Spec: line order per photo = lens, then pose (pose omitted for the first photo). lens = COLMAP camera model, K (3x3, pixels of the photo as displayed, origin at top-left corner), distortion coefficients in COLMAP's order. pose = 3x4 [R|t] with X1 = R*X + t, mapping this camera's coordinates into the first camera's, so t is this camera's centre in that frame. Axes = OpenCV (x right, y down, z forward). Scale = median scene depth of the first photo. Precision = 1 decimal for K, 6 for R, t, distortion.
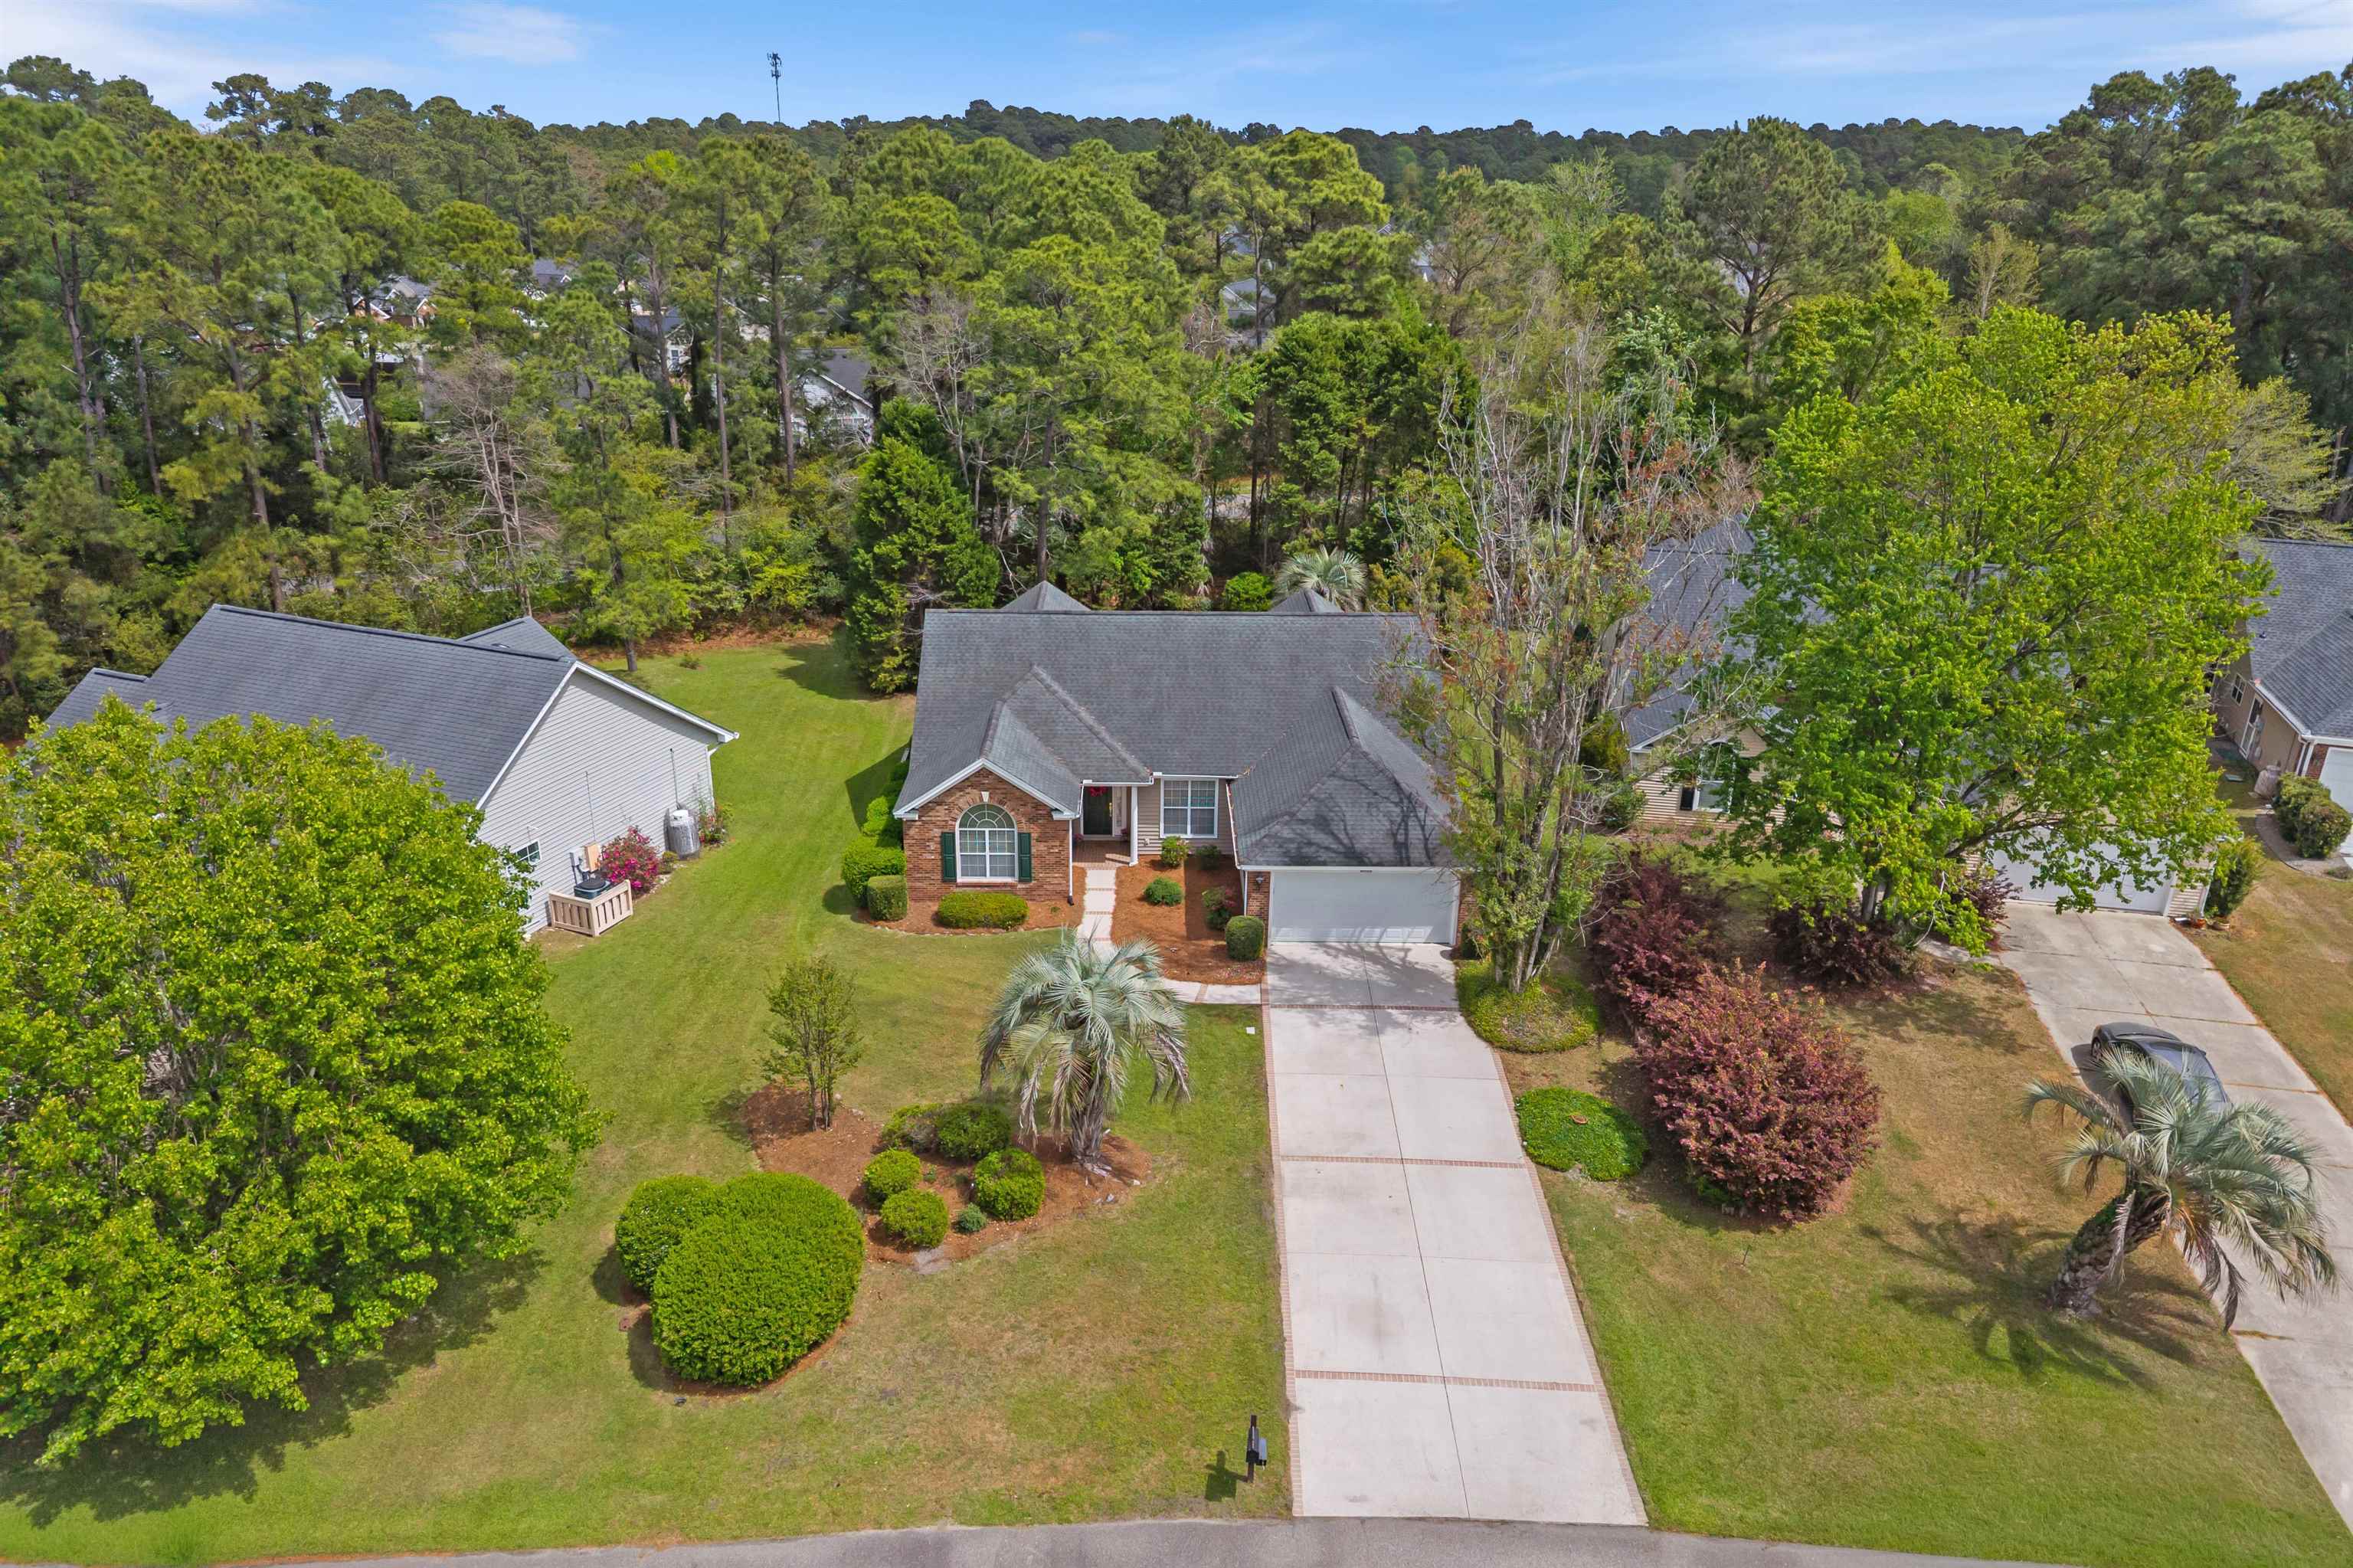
lens RADIAL K [[1669.4, 0, 1169.7], [0, 1669.4, 777.5], [0, 0, 1]] dist [0.004275, -0.000617]
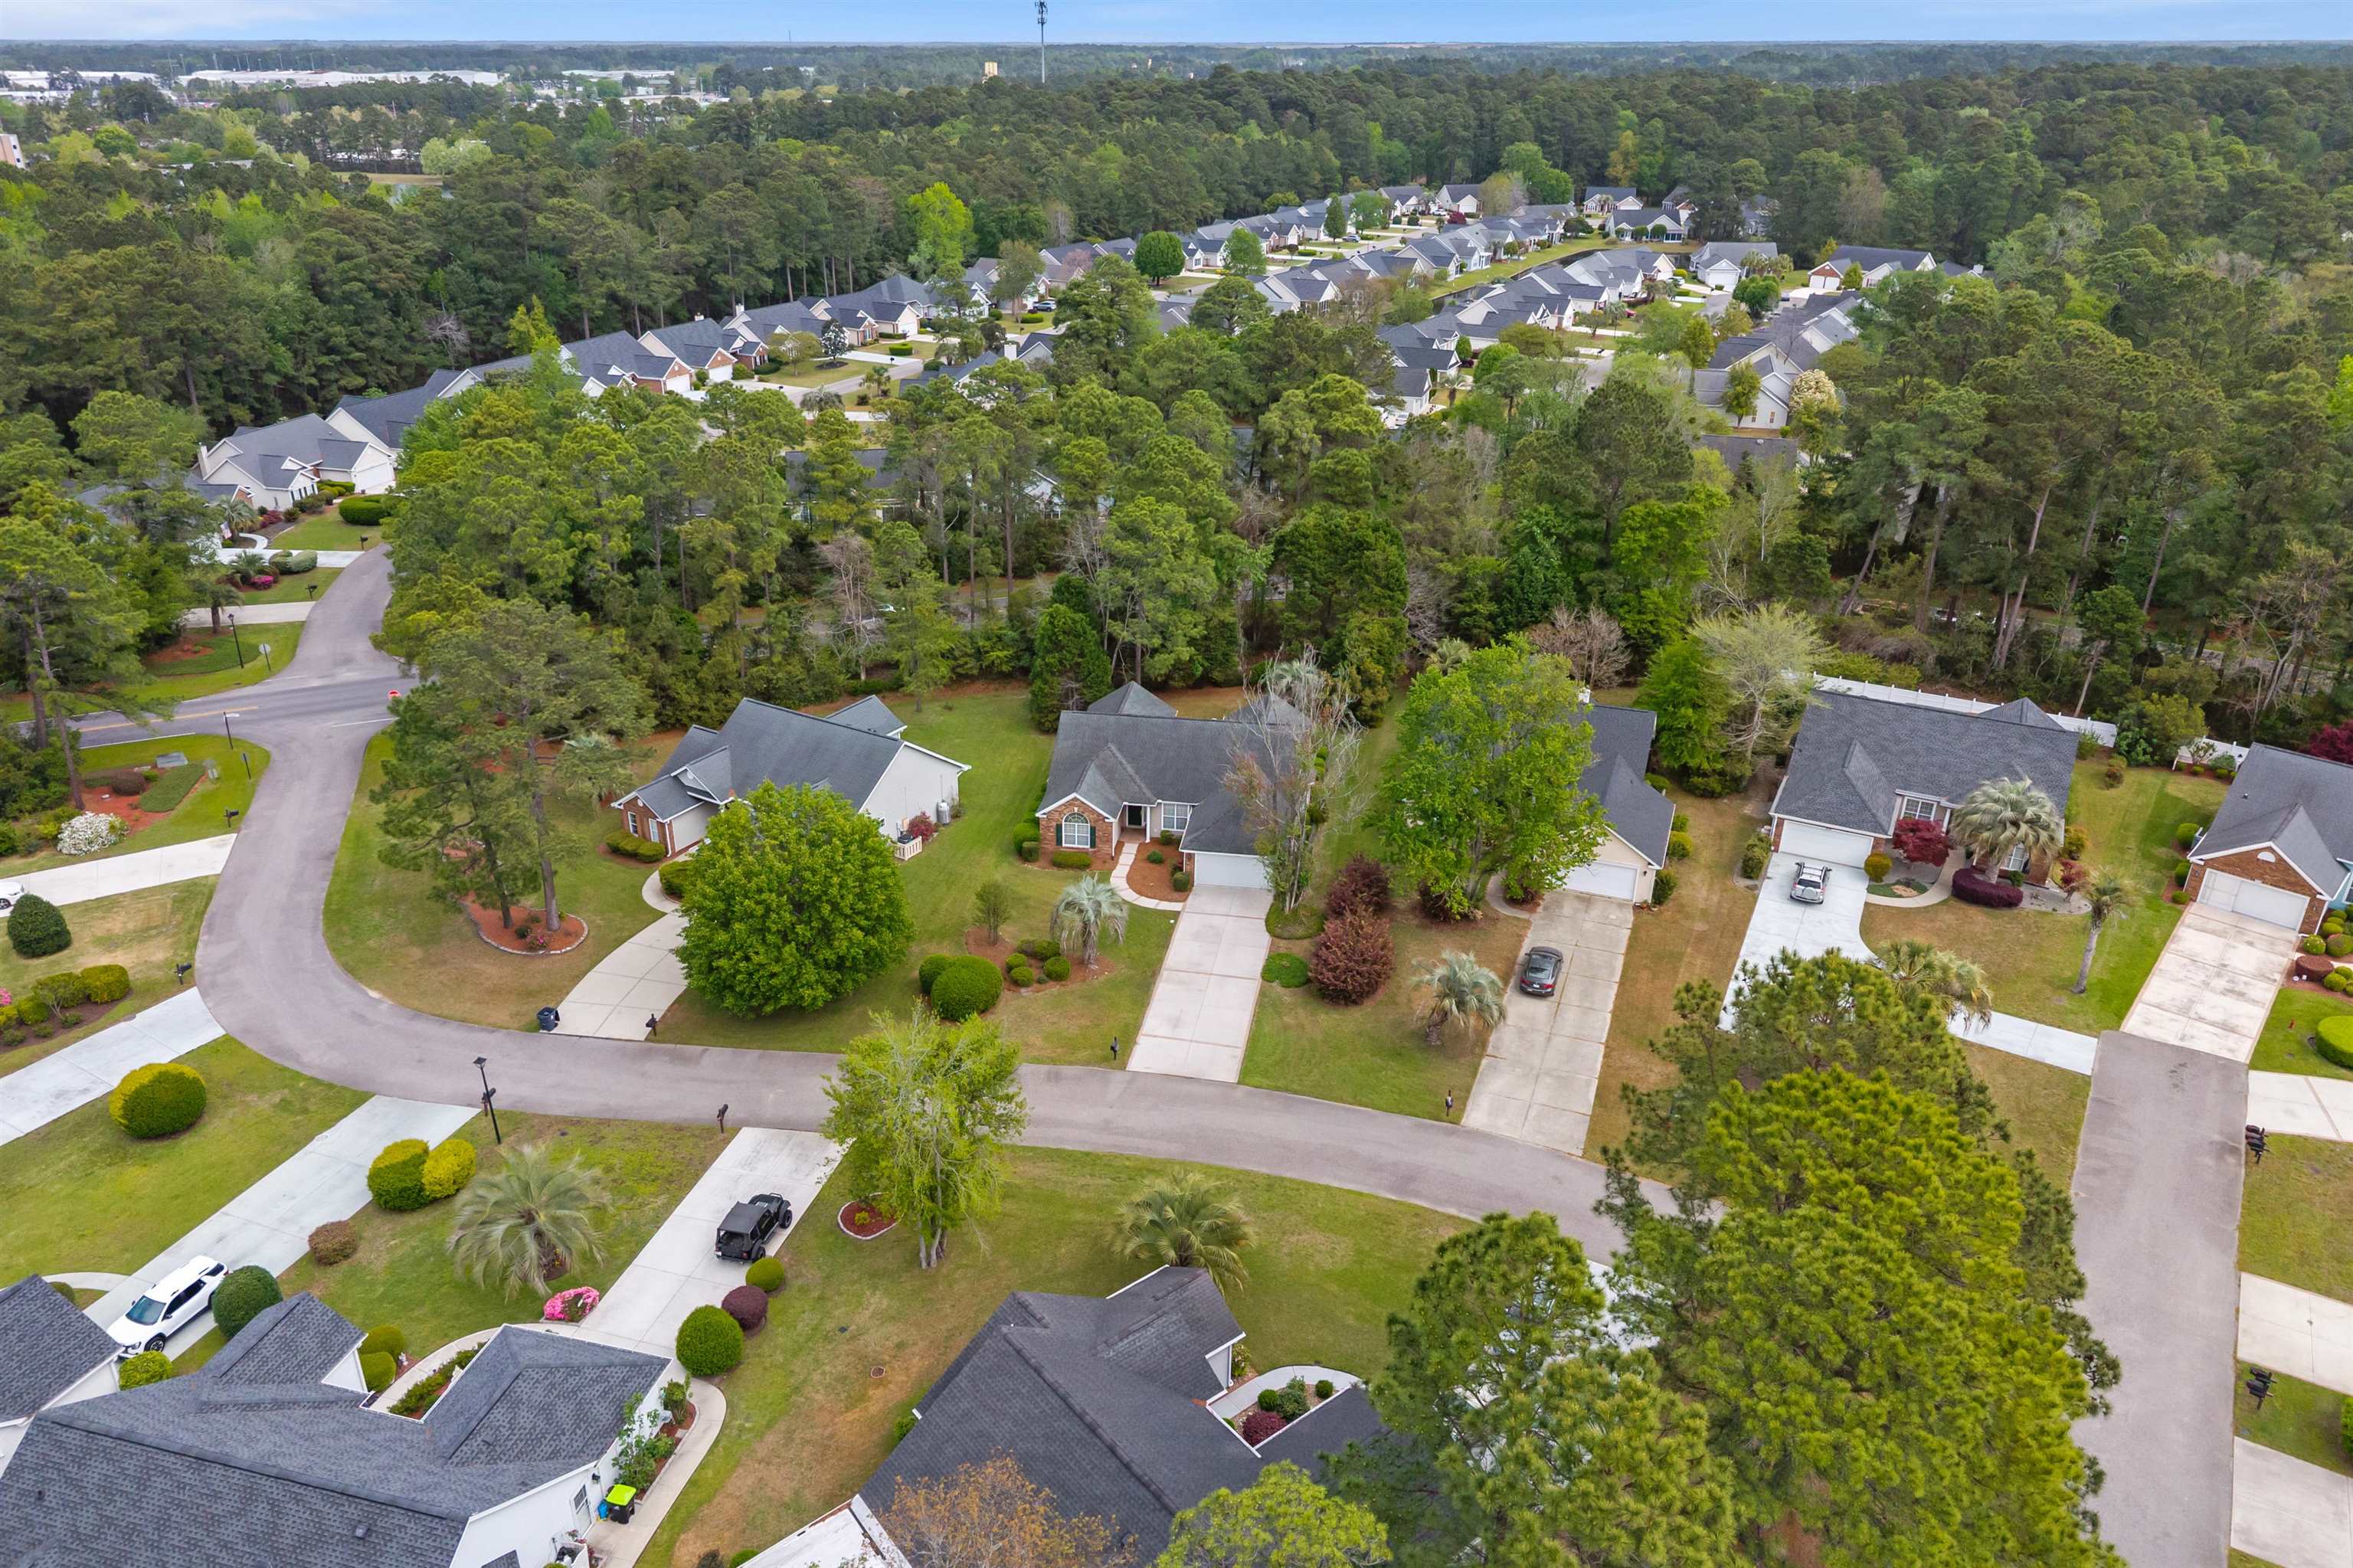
lens RADIAL K [[1669.4, 0, 1178.8], [0, 1669.4, 787.5], [0, 0, 1]] dist [0.004275, -0.000617]
pose [[0.989618, 0.066218, -0.127563, 0.319634], [-0.057241, 0.995702, 0.072802, -0.195190], [0.131835, -0.064745, 0.989155, -1.236687]]
